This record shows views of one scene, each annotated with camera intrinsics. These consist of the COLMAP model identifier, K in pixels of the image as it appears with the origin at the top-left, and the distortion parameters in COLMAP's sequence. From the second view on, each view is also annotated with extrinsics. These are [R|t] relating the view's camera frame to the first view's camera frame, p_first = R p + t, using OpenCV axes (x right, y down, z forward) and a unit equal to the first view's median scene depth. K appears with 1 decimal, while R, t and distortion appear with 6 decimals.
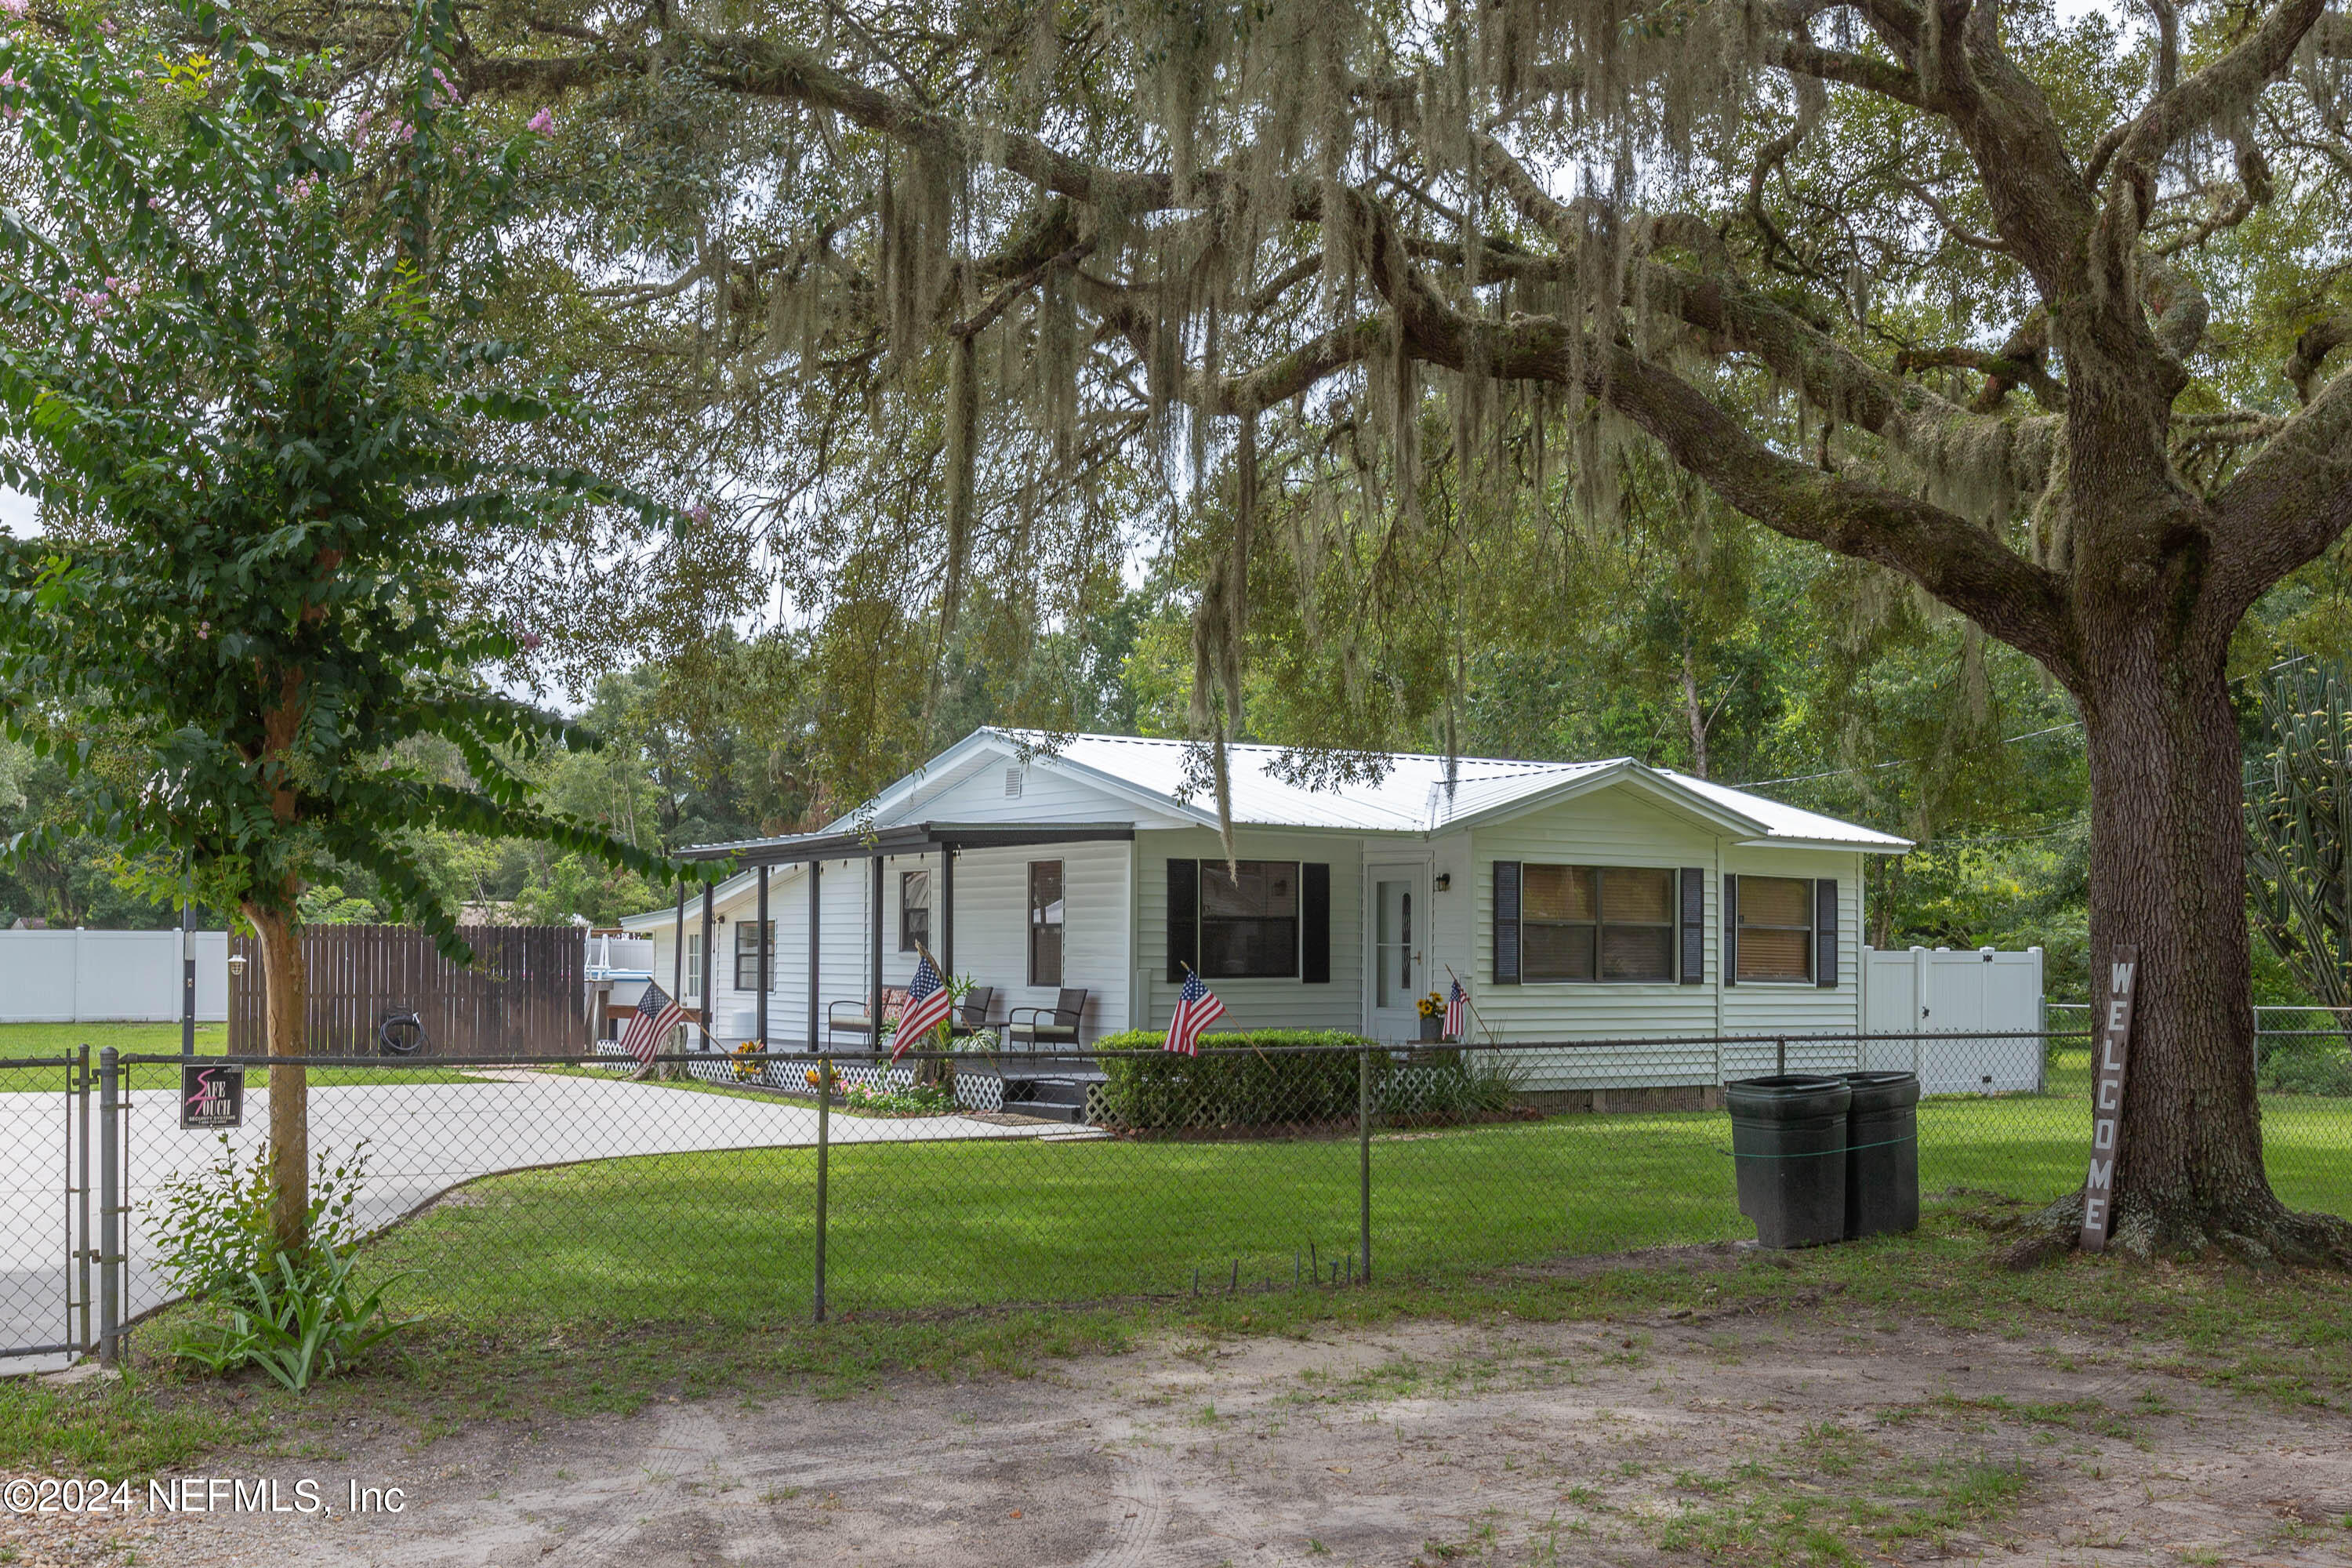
lens RADIAL K [[2183.8, 0, 1176.0], [0, 2183.8, 784.0], [0, 0, 1]] dist [0.004897, -0.002576]
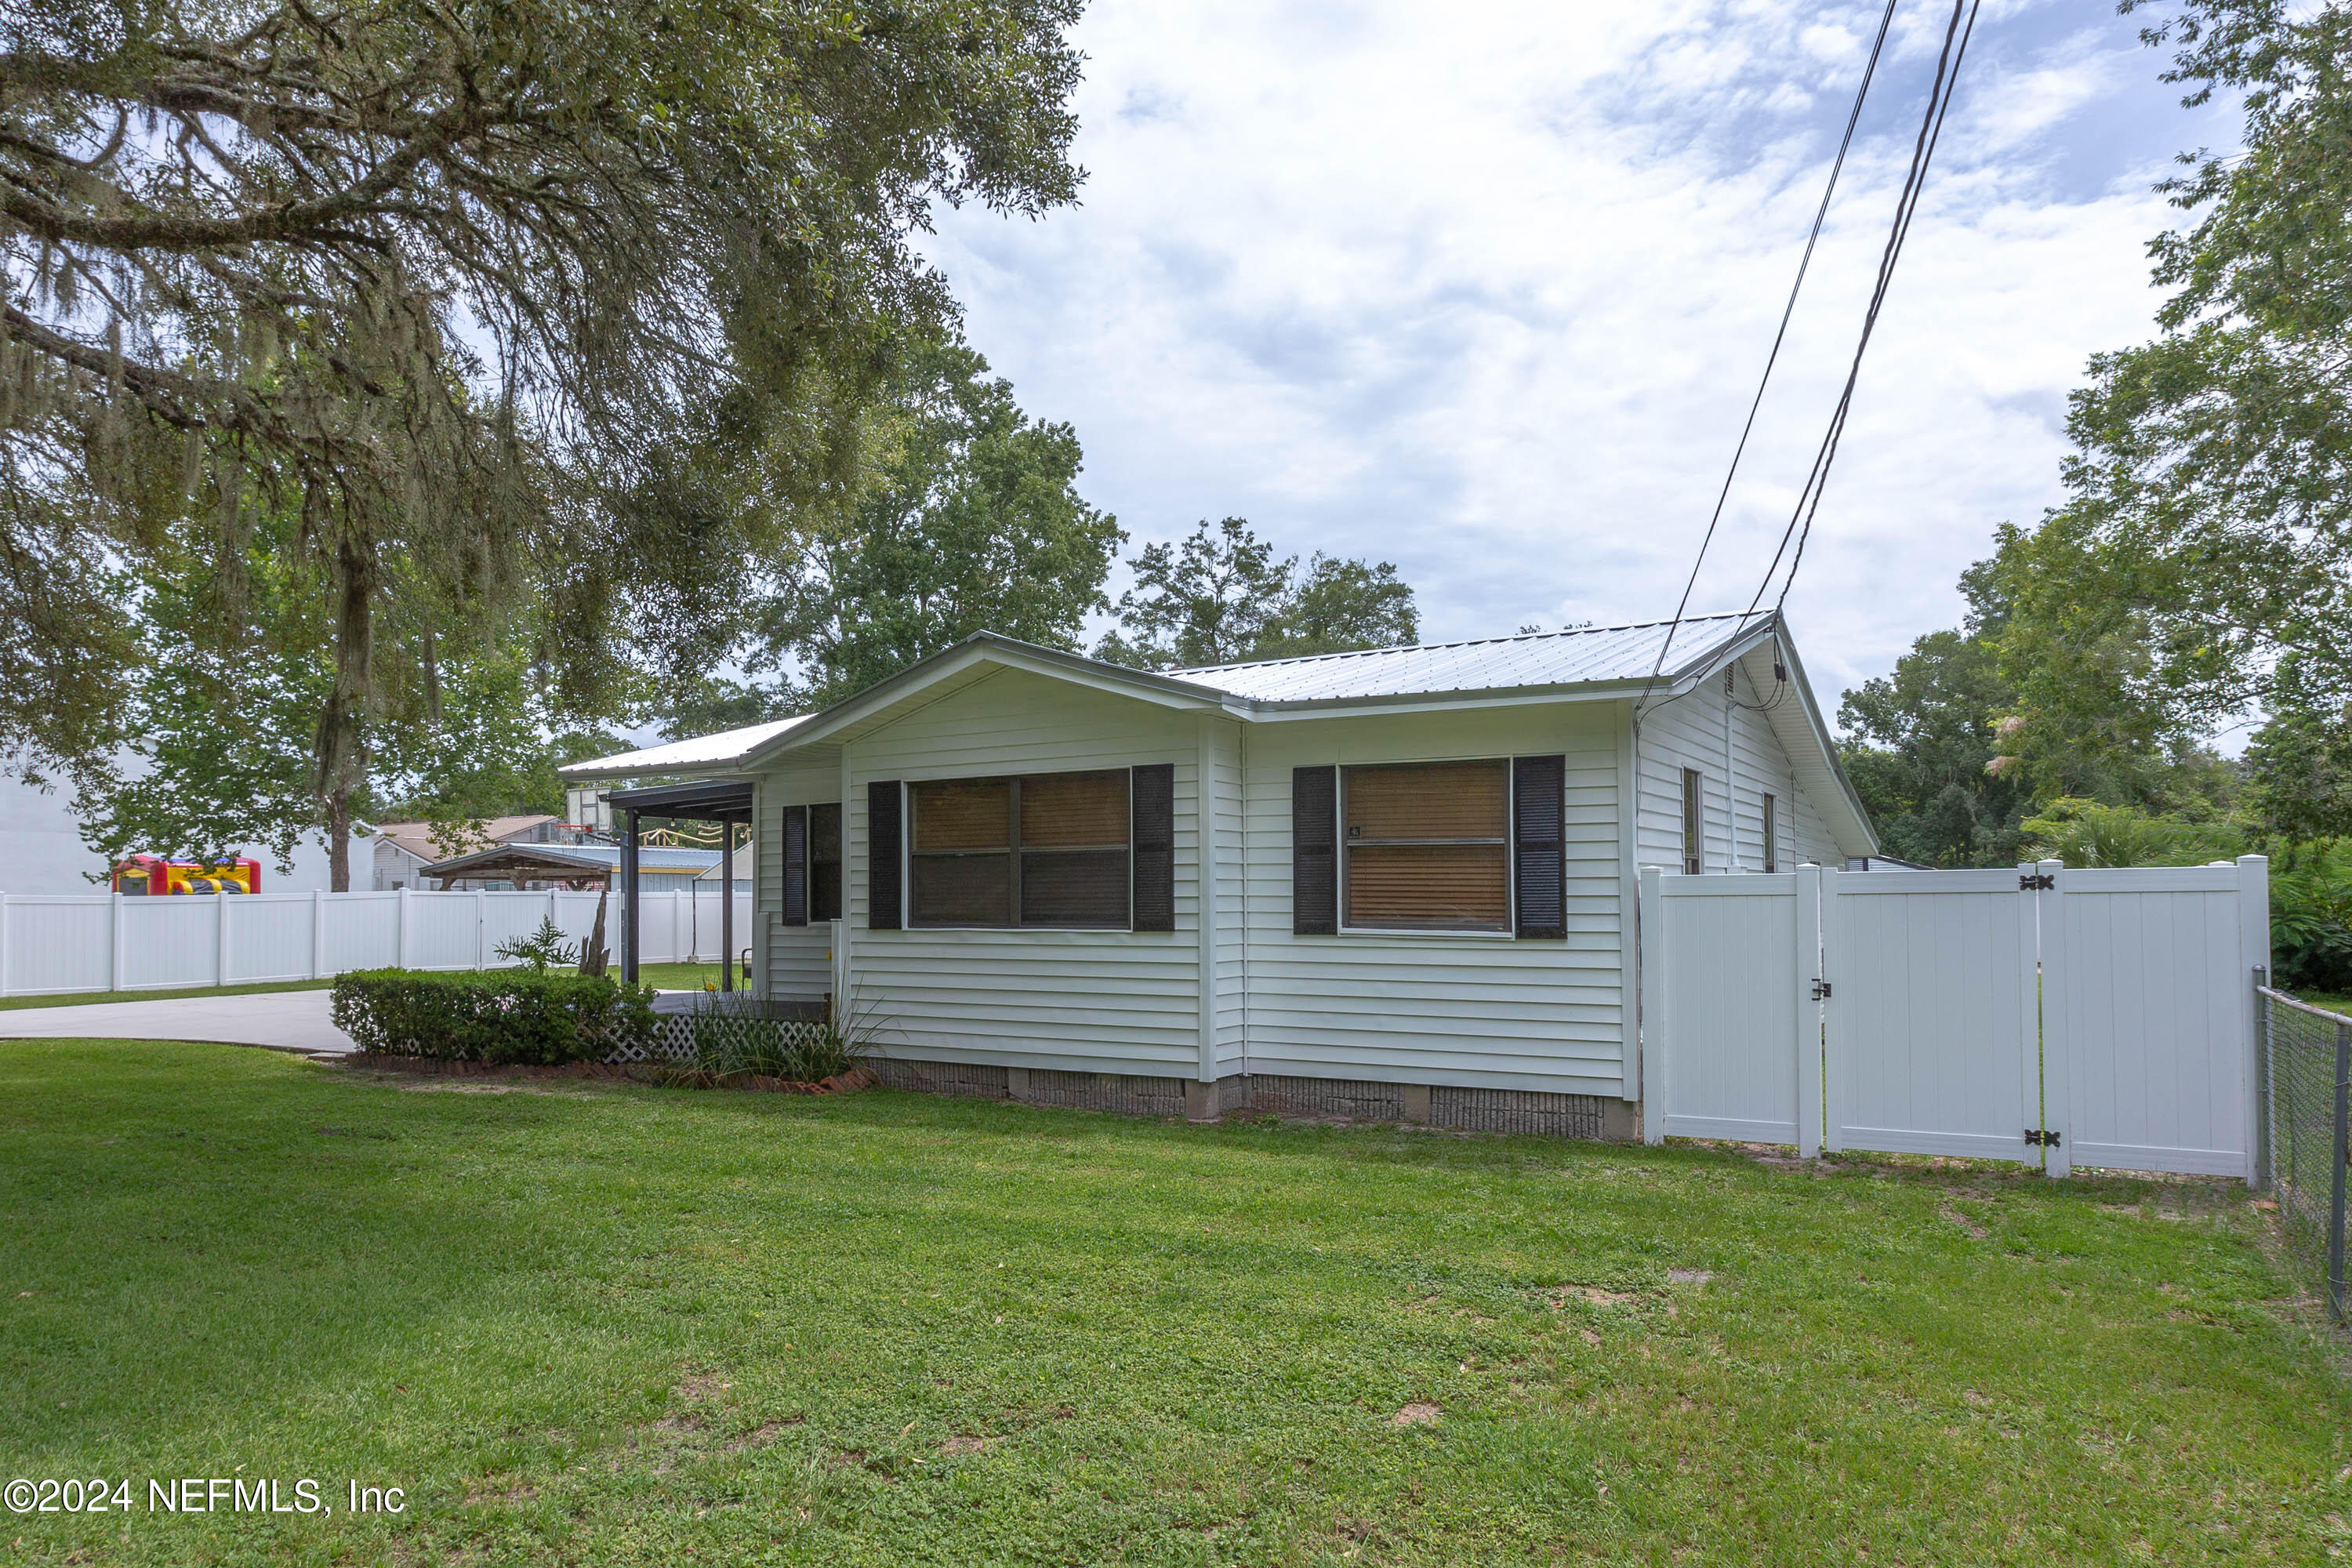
lens RADIAL K [[1353.5, 0, 1256.7], [0, 1353.5, 842.7], [0, 0, 1]] dist [0.000679, -0.000107]
pose [[0.474420, -0.042823, -0.879256, 0.631209], [0.080473, 0.996744, -0.005125, 0.068182], [0.876613, -0.068325, 0.476321, 0.821899]]
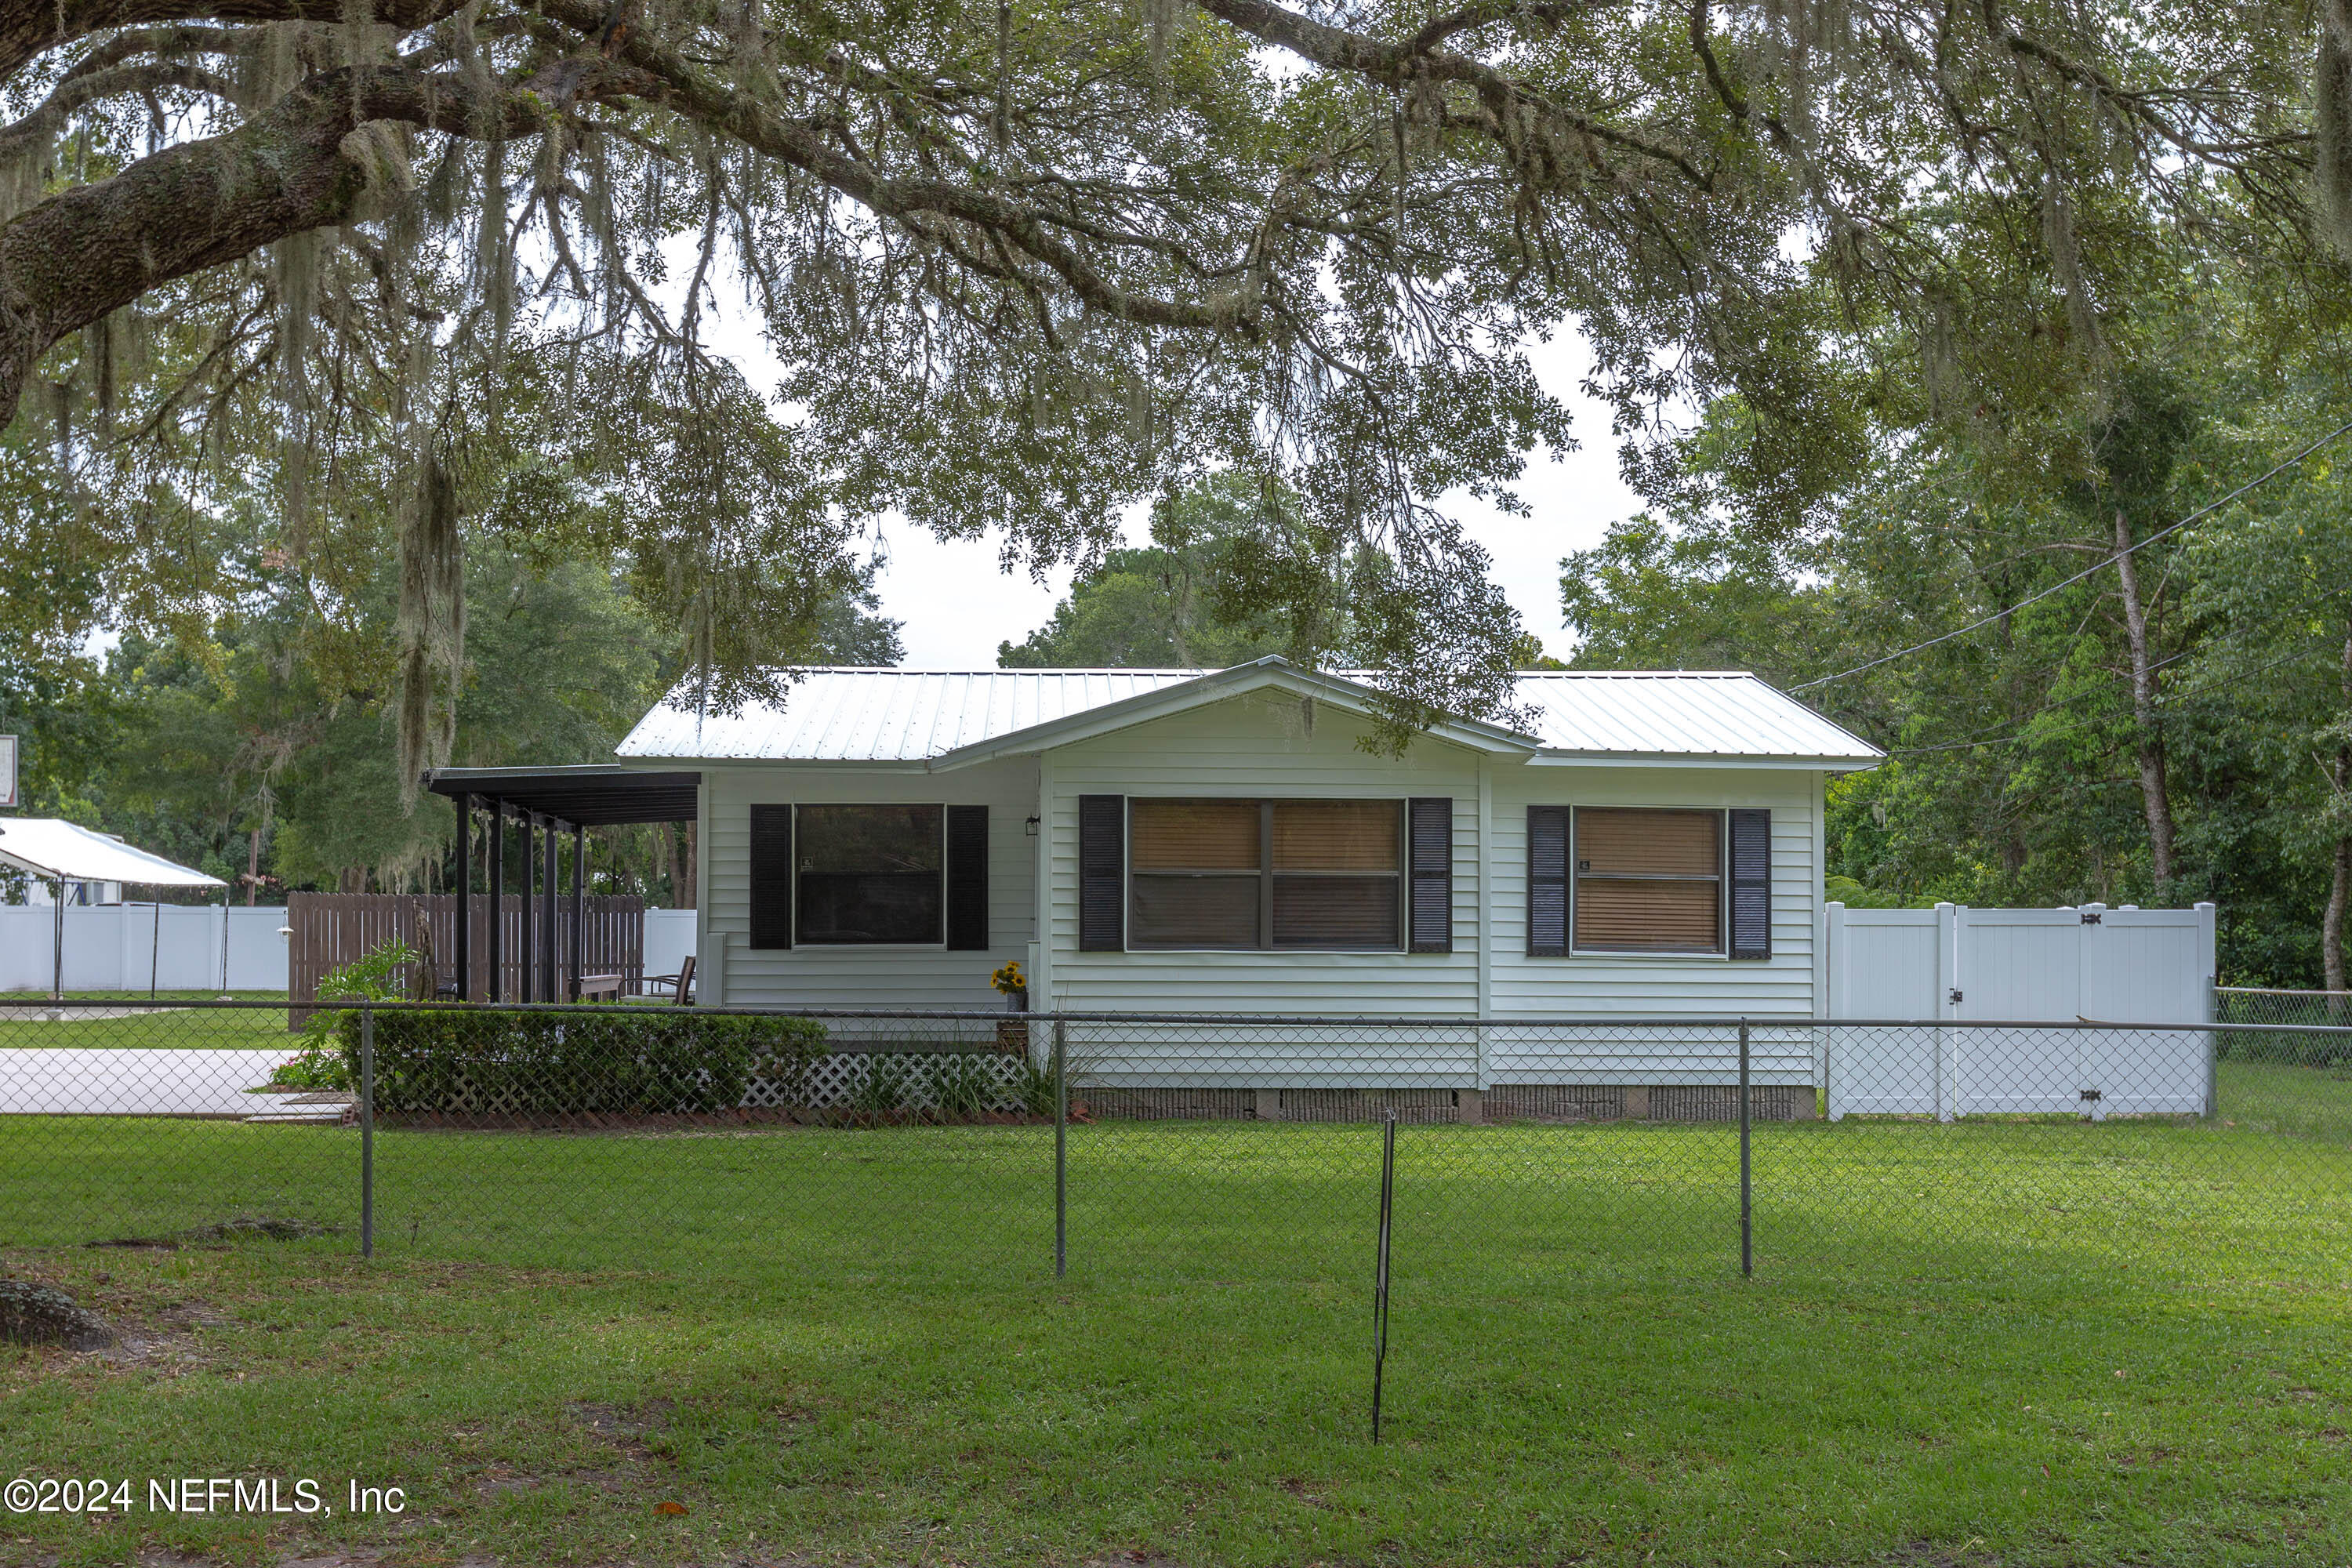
lens RADIAL K [[2336.3, 0, 1176.0], [0, 2336.3, 784.0], [0, 0, 1]] dist [0.000204, 0.007000]
pose [[0.878959, -0.031637, -0.475847, 0.539582], [0.038775, 0.999234, 0.005189, 0.026314], [0.475319, -0.023012, 0.879513, 0.256331]]
